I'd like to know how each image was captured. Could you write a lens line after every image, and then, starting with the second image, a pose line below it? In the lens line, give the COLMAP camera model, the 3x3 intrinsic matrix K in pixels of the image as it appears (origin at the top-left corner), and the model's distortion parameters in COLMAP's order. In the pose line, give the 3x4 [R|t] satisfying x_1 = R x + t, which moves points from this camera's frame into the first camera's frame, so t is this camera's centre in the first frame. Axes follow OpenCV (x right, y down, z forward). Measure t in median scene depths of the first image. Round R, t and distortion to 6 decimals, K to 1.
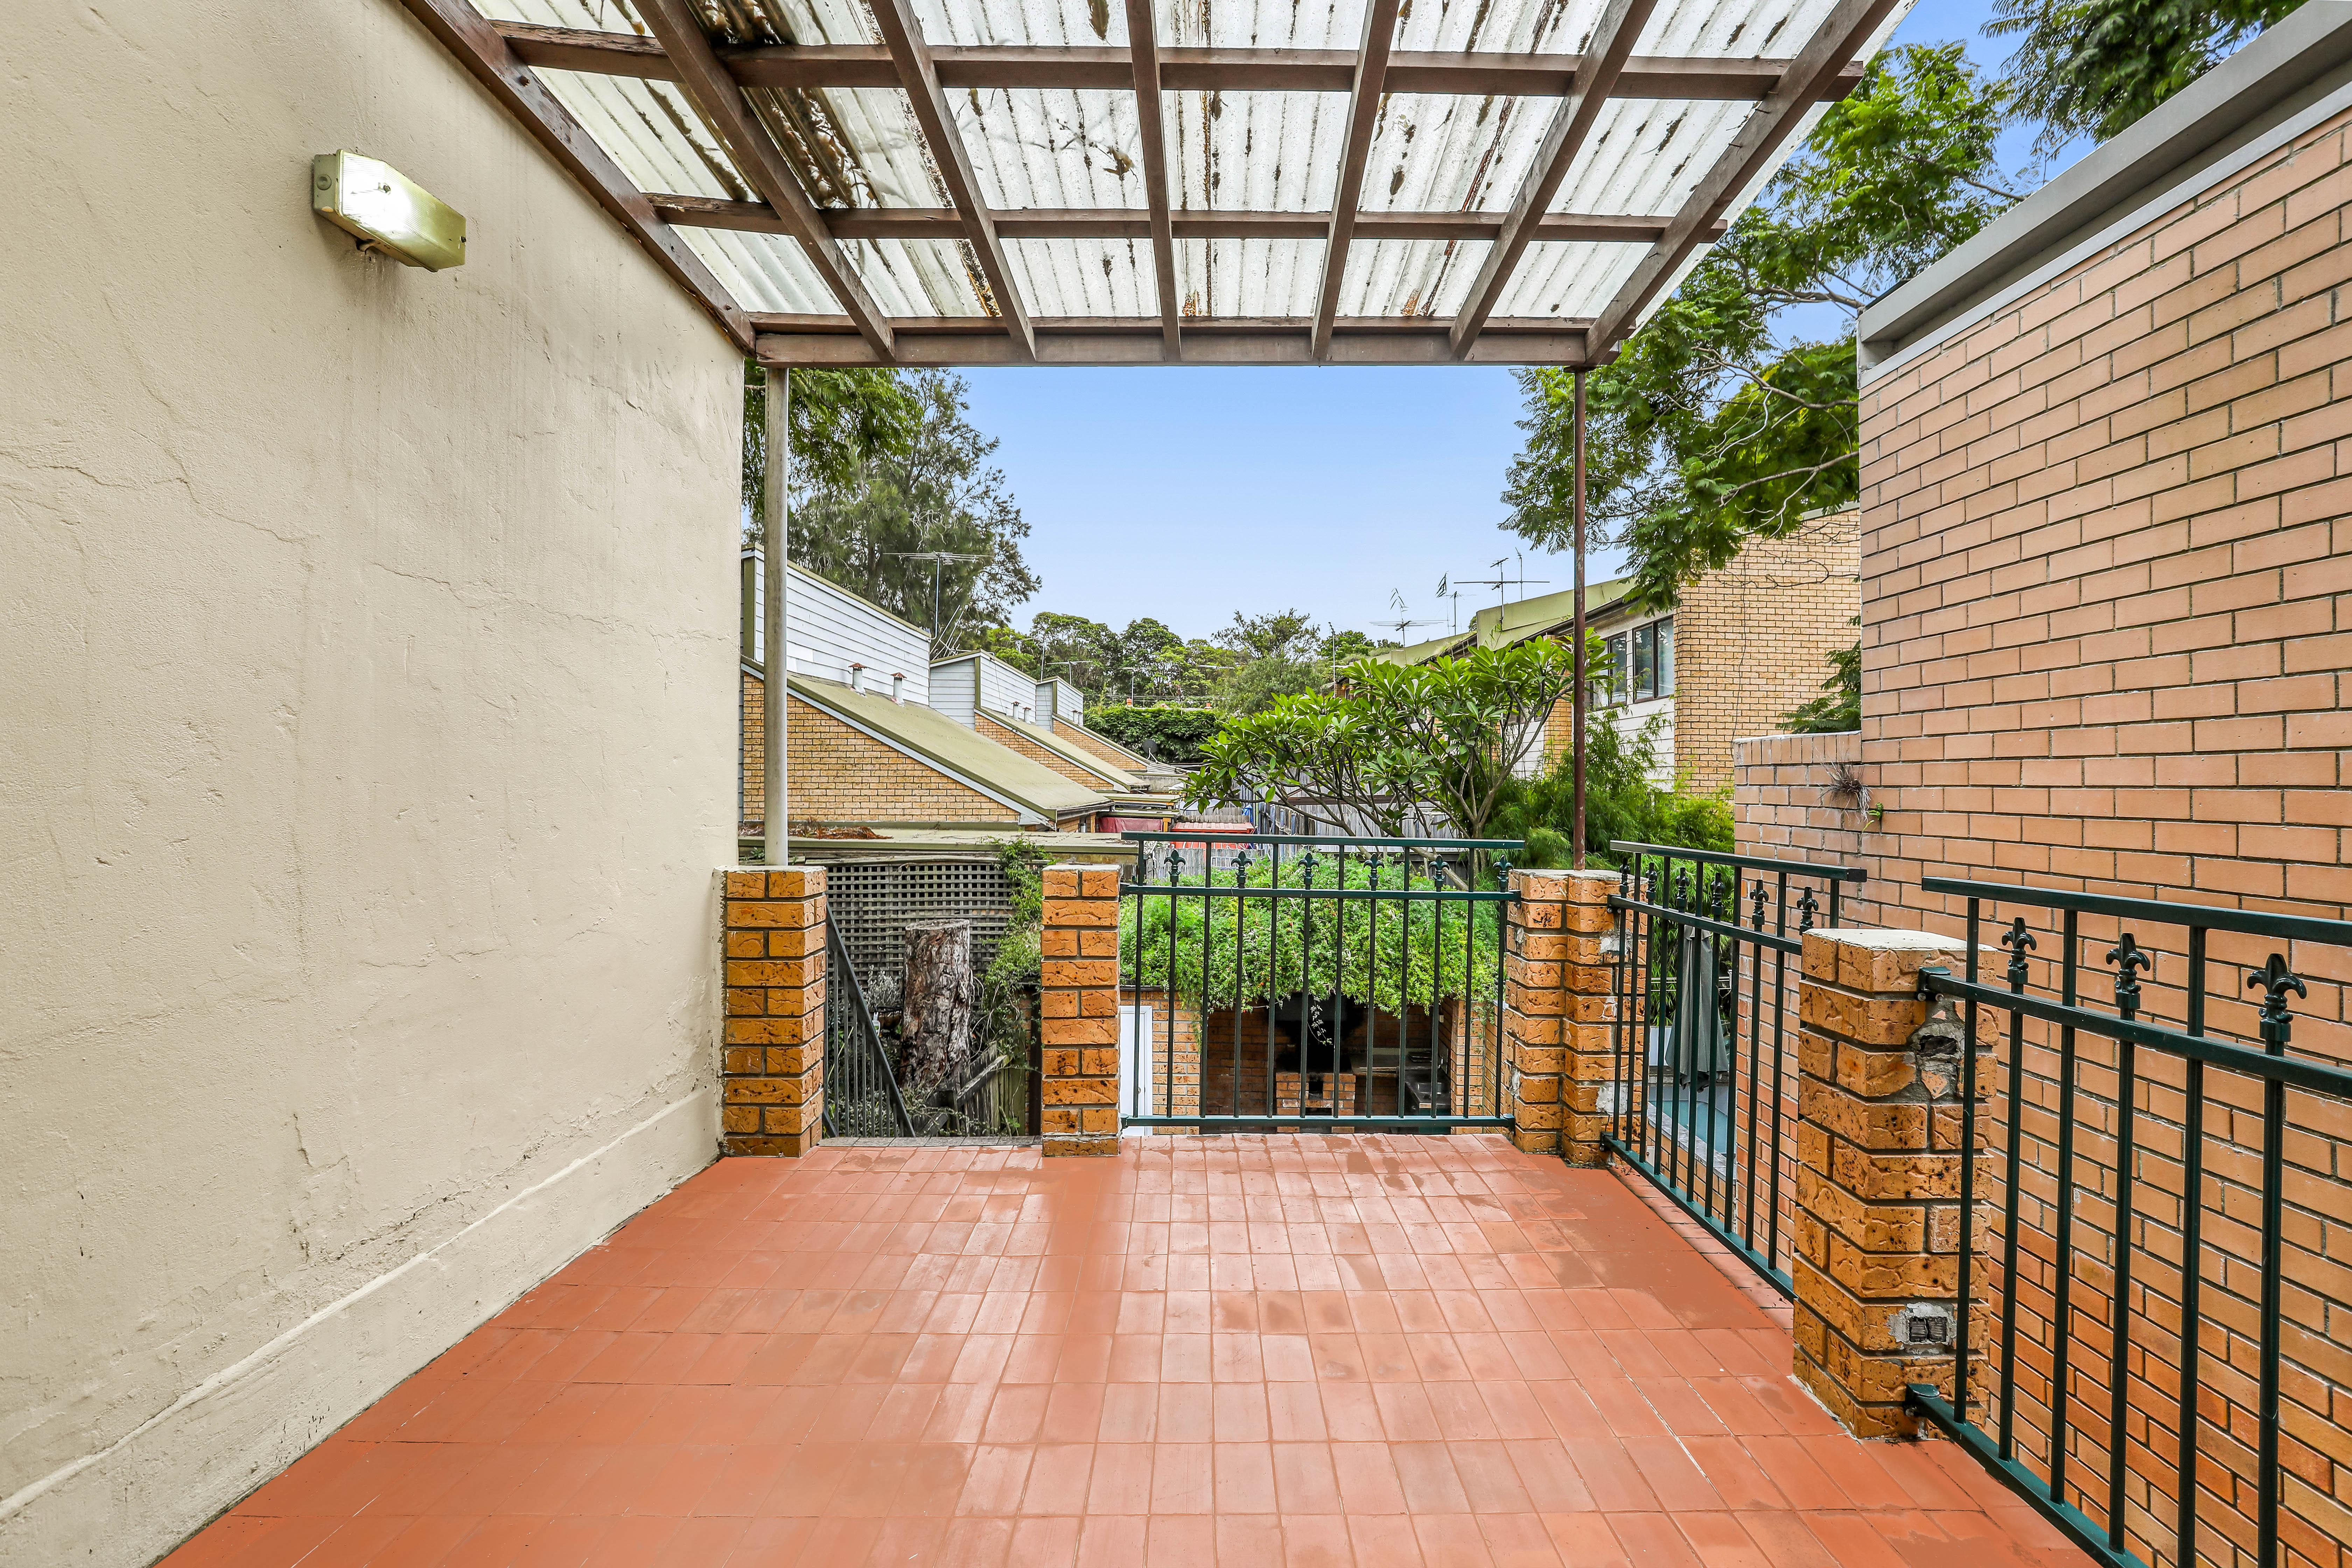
lens RADIAL K [[1156.0, 0, 1176.0], [0, 1156.0, 784.0], [0, 0, 1]] dist [-0.001067, -0.000088]
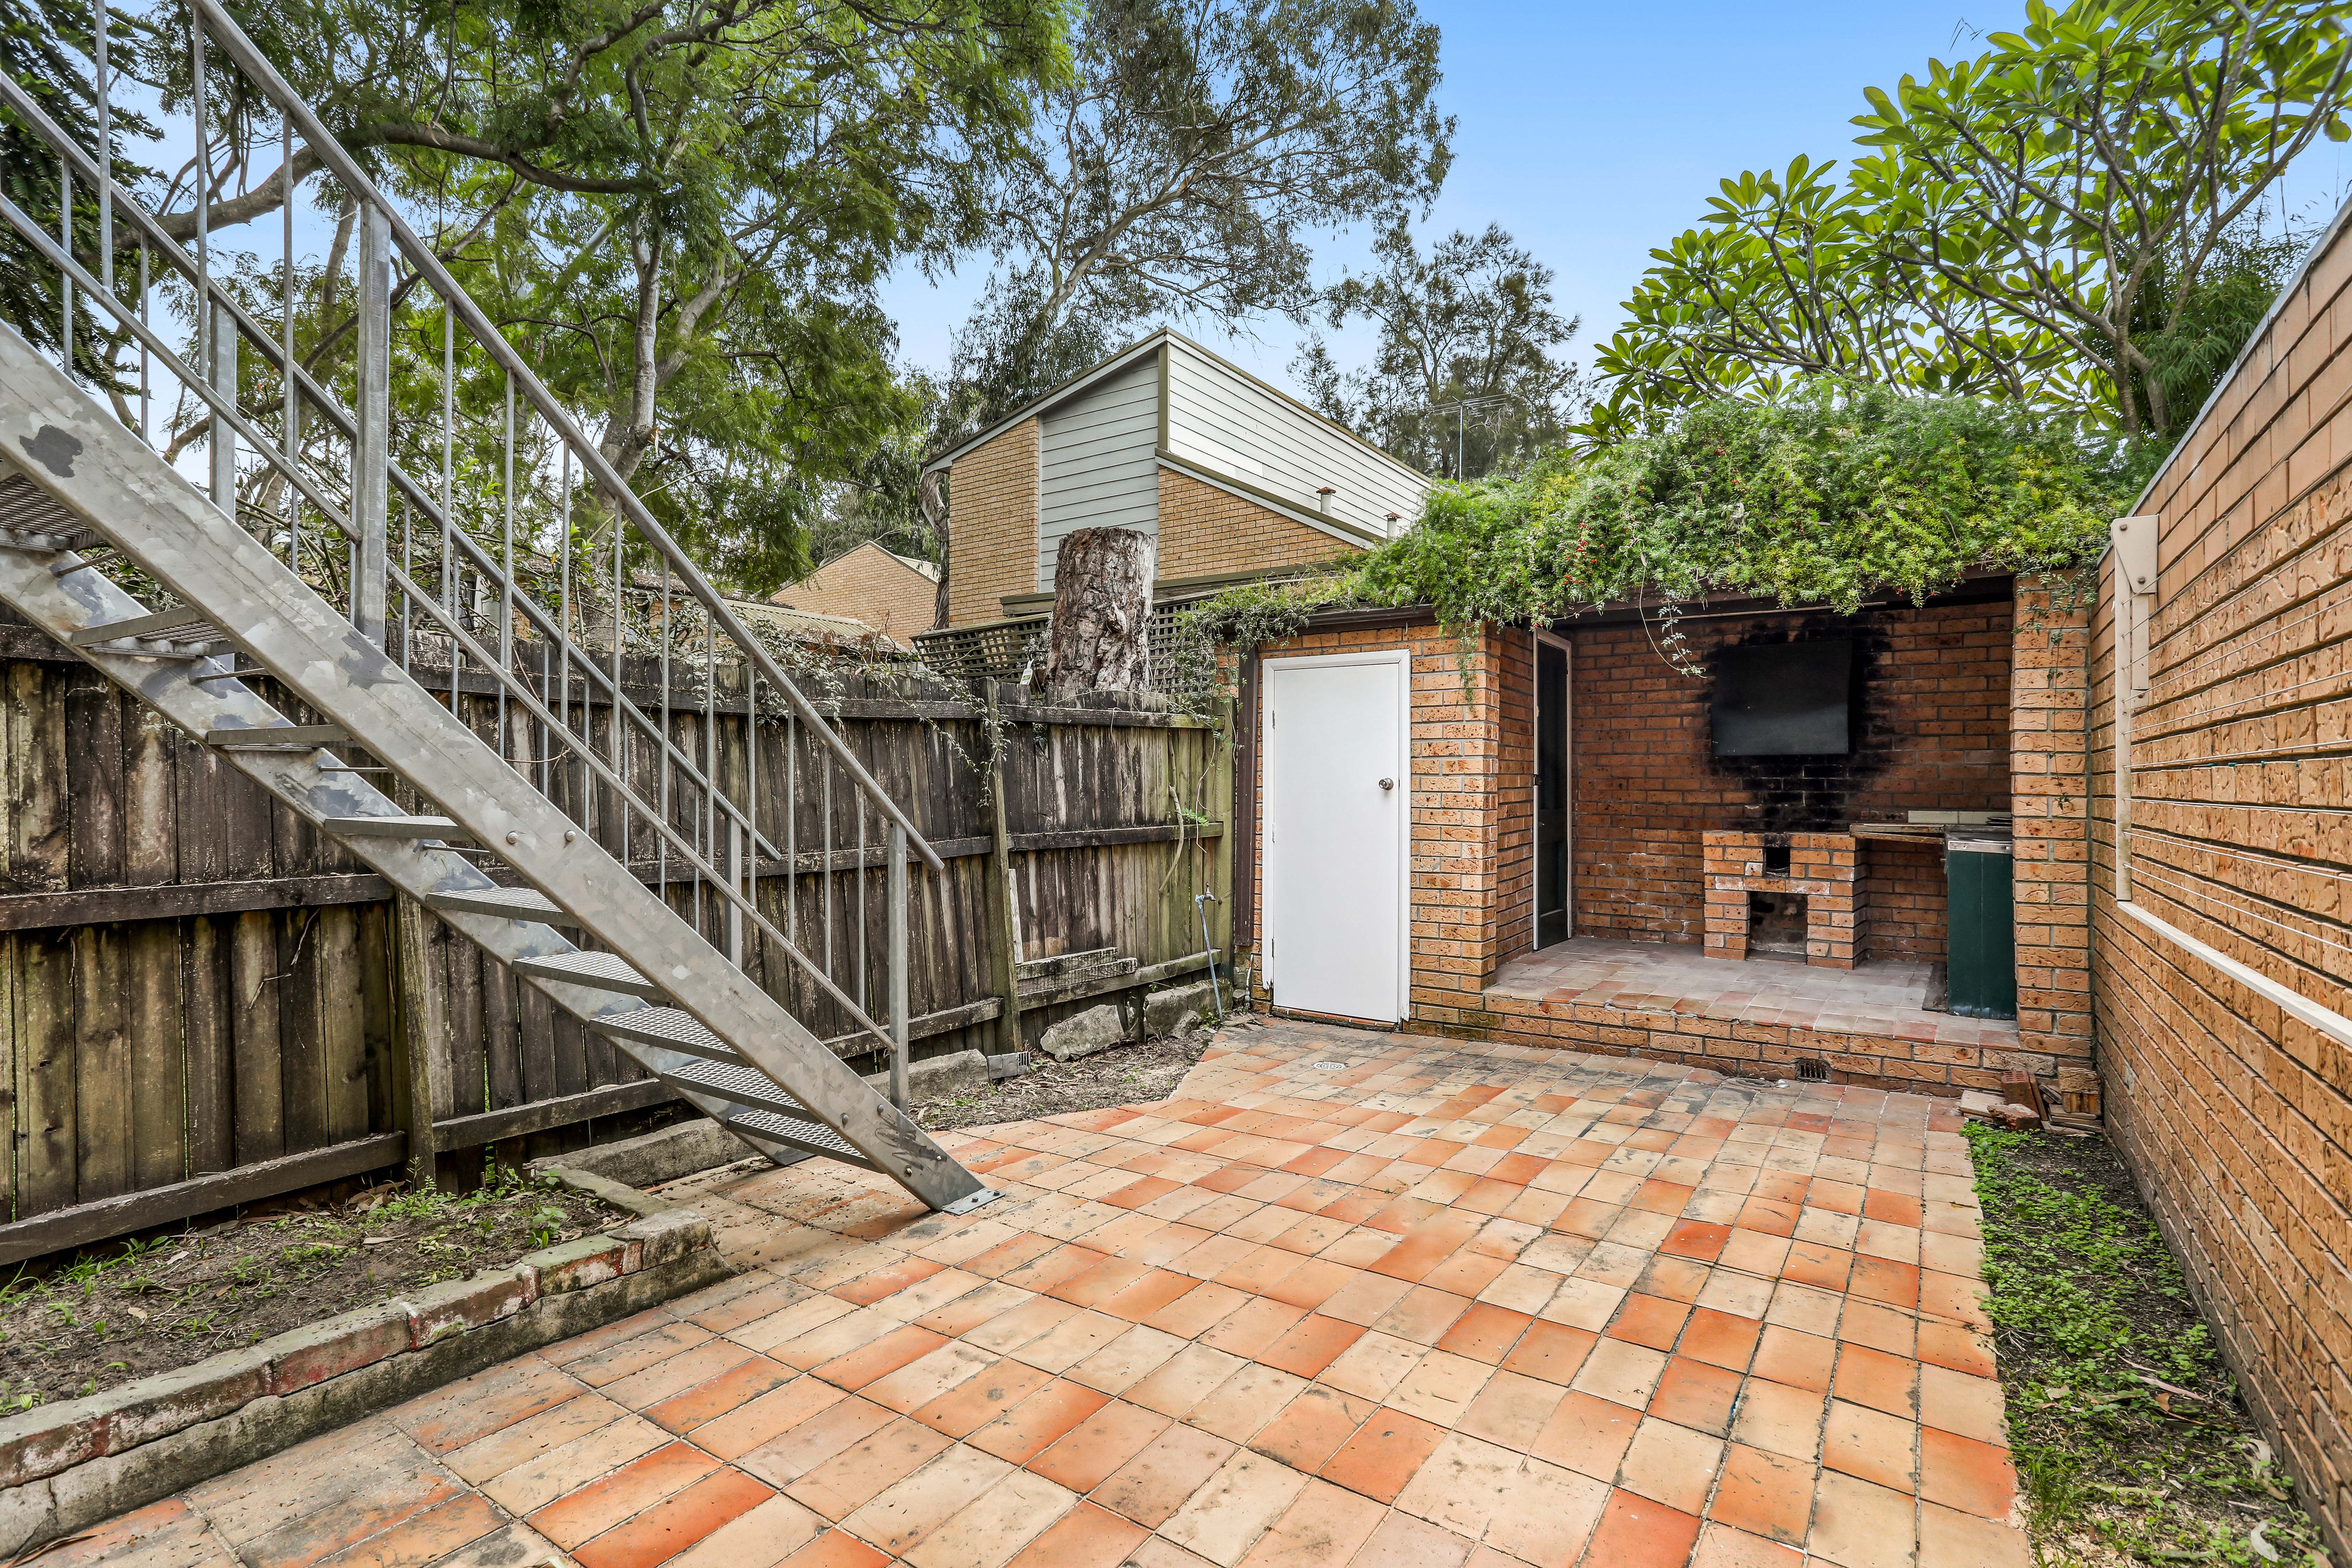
lens RADIAL K [[1095.3, 0, 1176.0], [0, 1095.3, 784.0], [0, 0, 1]] dist [-0.000212, 0.000034]
pose [[0.833460, -0.001303, -0.552578, 0.207336], [-0.004557, 0.999947, -0.009232, 0.274781], [0.552561, 0.010213, 0.833410, 0.437934]]
